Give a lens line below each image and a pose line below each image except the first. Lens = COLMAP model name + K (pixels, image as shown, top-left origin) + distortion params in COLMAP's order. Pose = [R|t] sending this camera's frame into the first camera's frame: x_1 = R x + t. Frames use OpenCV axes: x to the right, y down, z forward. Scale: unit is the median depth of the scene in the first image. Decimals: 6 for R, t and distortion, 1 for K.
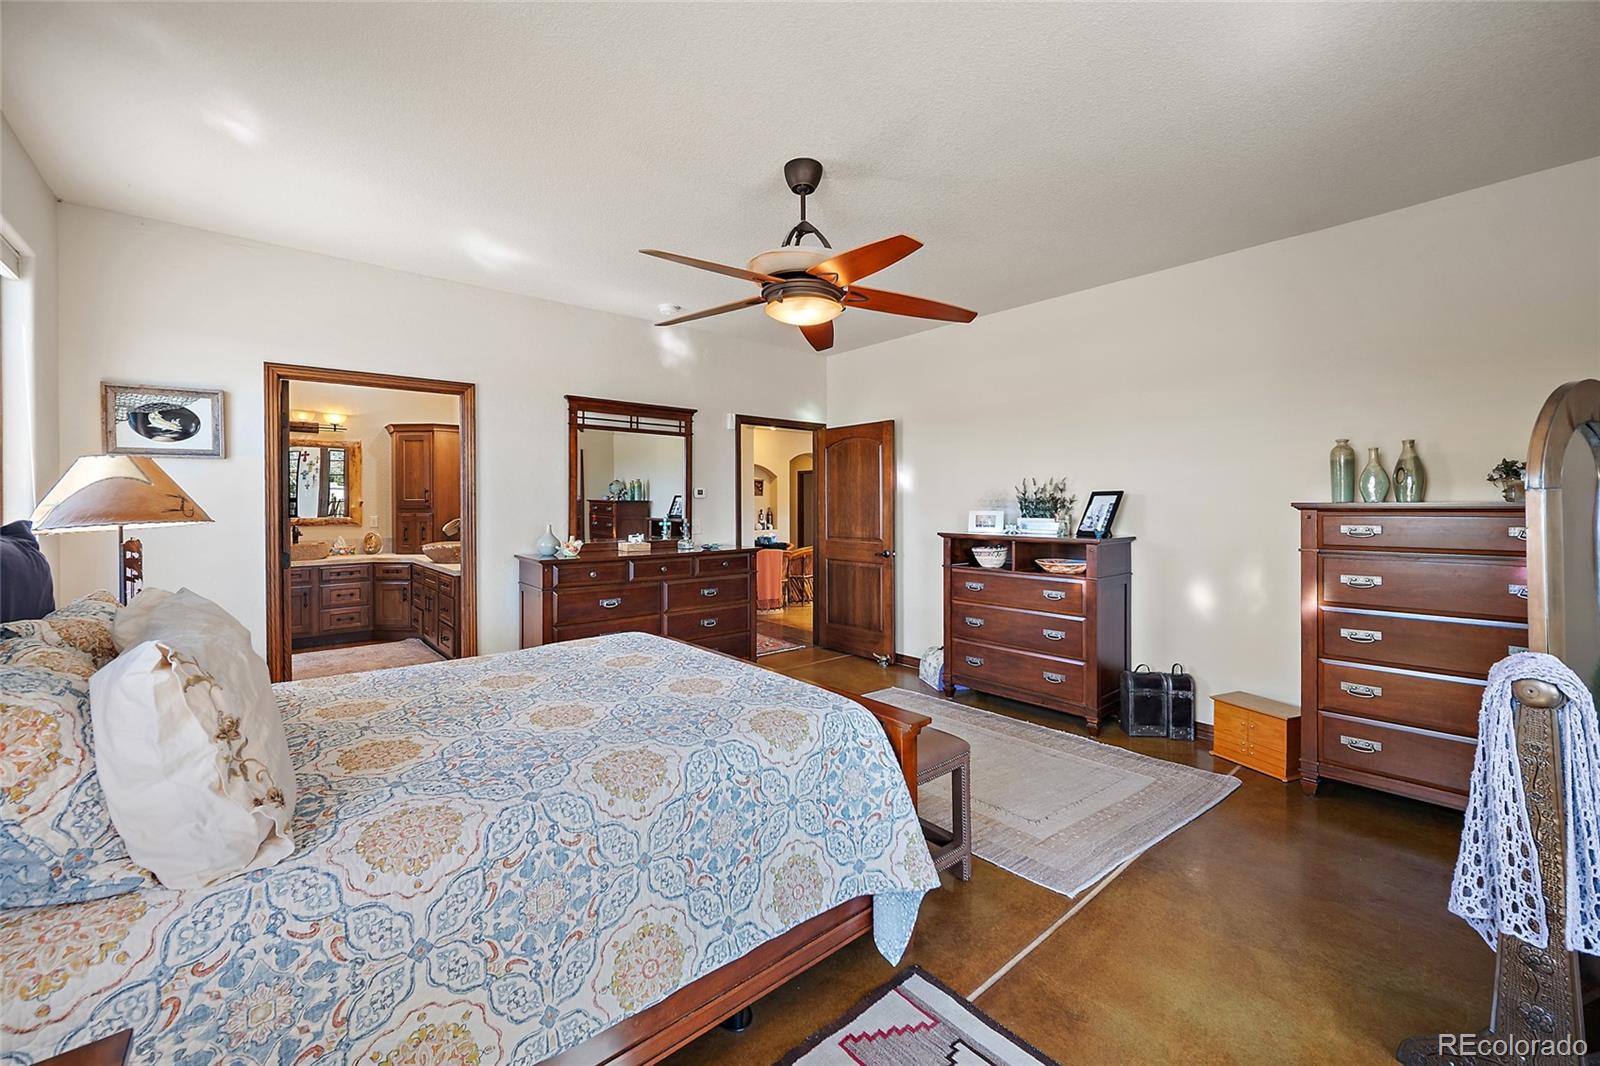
lens RADIAL K [[632.3, 0, 784.2], [0, 632.3, 508.4], [0, 0, 1]] dist [-0.000096, -0.000416]
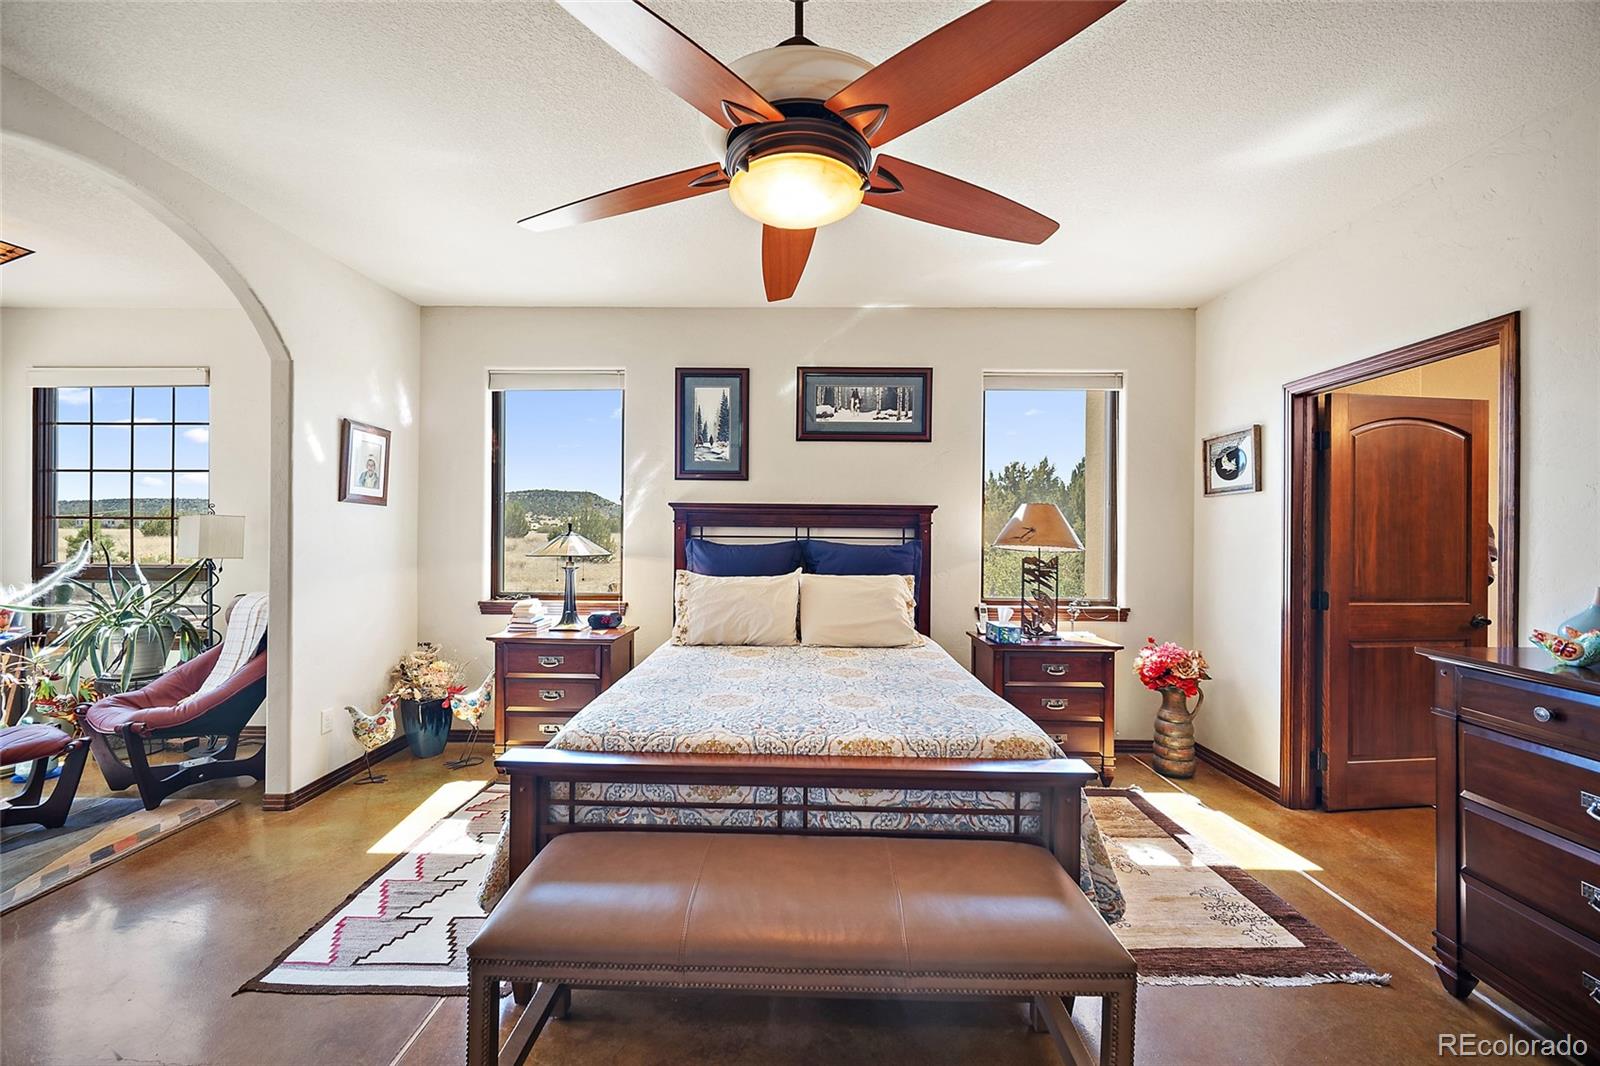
lens RADIAL K [[632.3, 0, 795.1], [0, 632.3, 531.8], [0, 0, 1]] dist [-0.000096, -0.000416]
pose [[-0.659376, -0.004334, -0.751801, 0.279494], [-0.012883, 0.999902, 0.005534, -0.006770], [0.751703, 0.013334, -0.659367, 0.820549]]
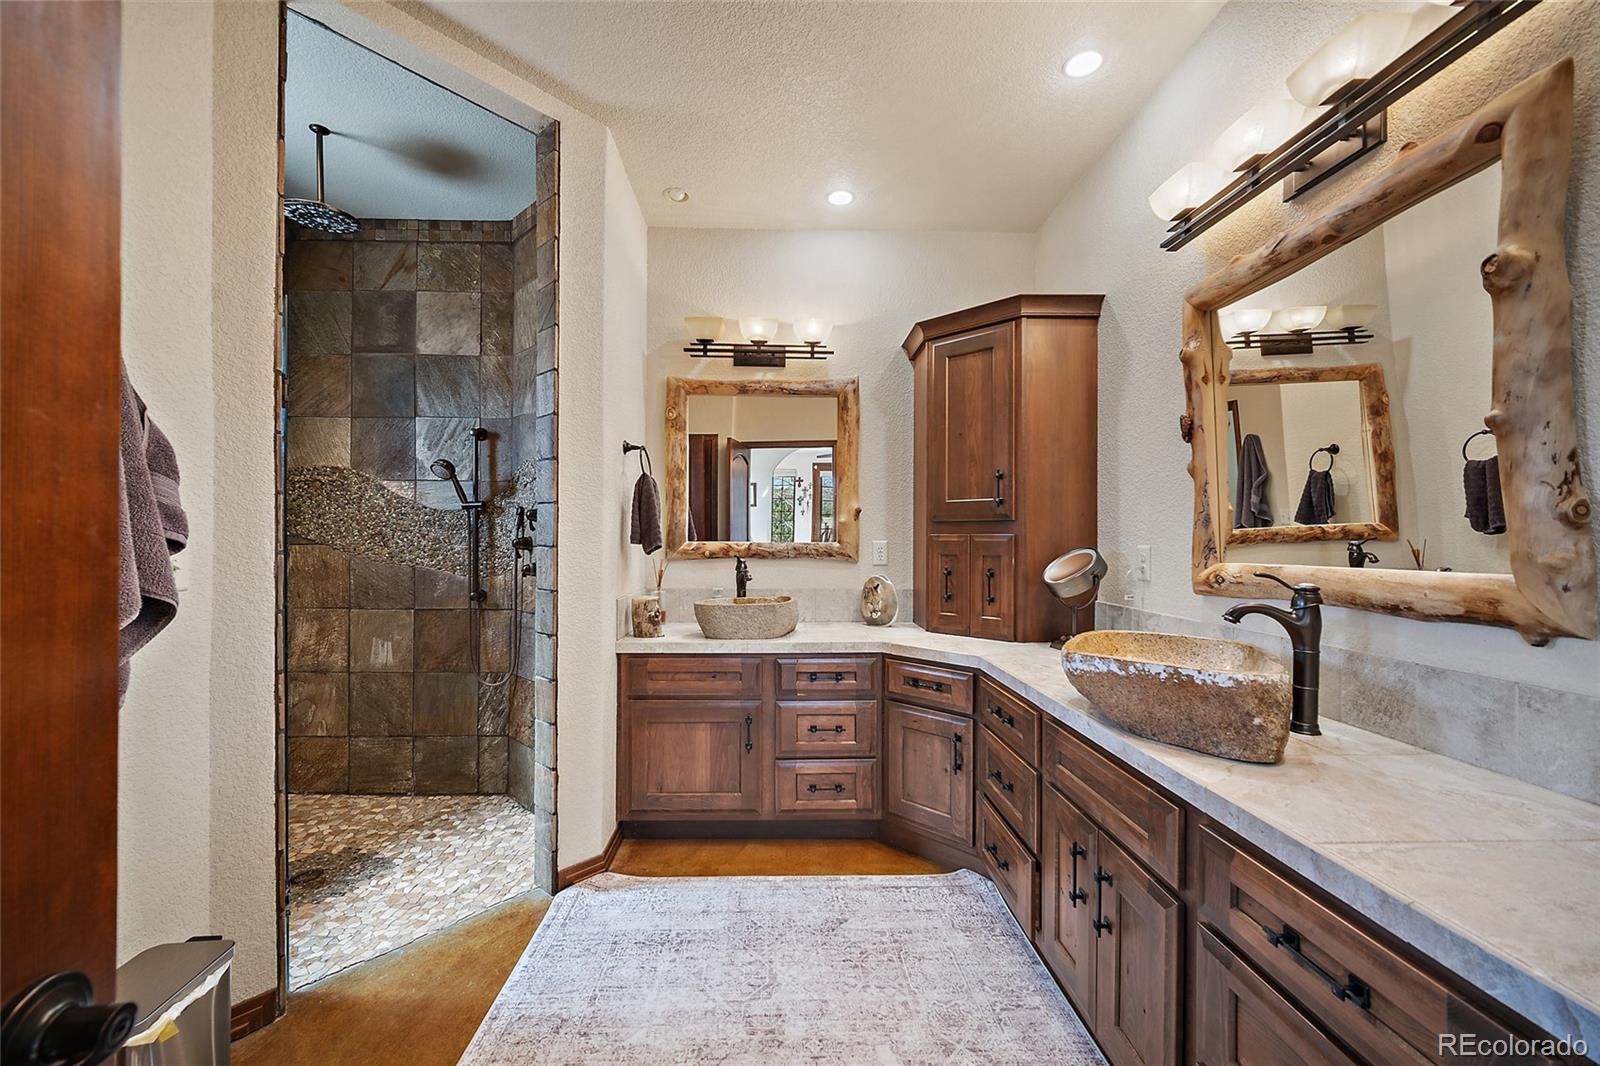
lens RADIAL K [[632.3, 0, 791.7], [0, 632.3, 538.7], [0, 0, 1]] dist [-0.000096, -0.000416]
pose [[0.779785, 0.008520, -0.625989, -0.610117], [-0.009571, 0.999953, 0.001687, 0.015876], [0.625974, 0.004676, 0.779830, 0.891894]]
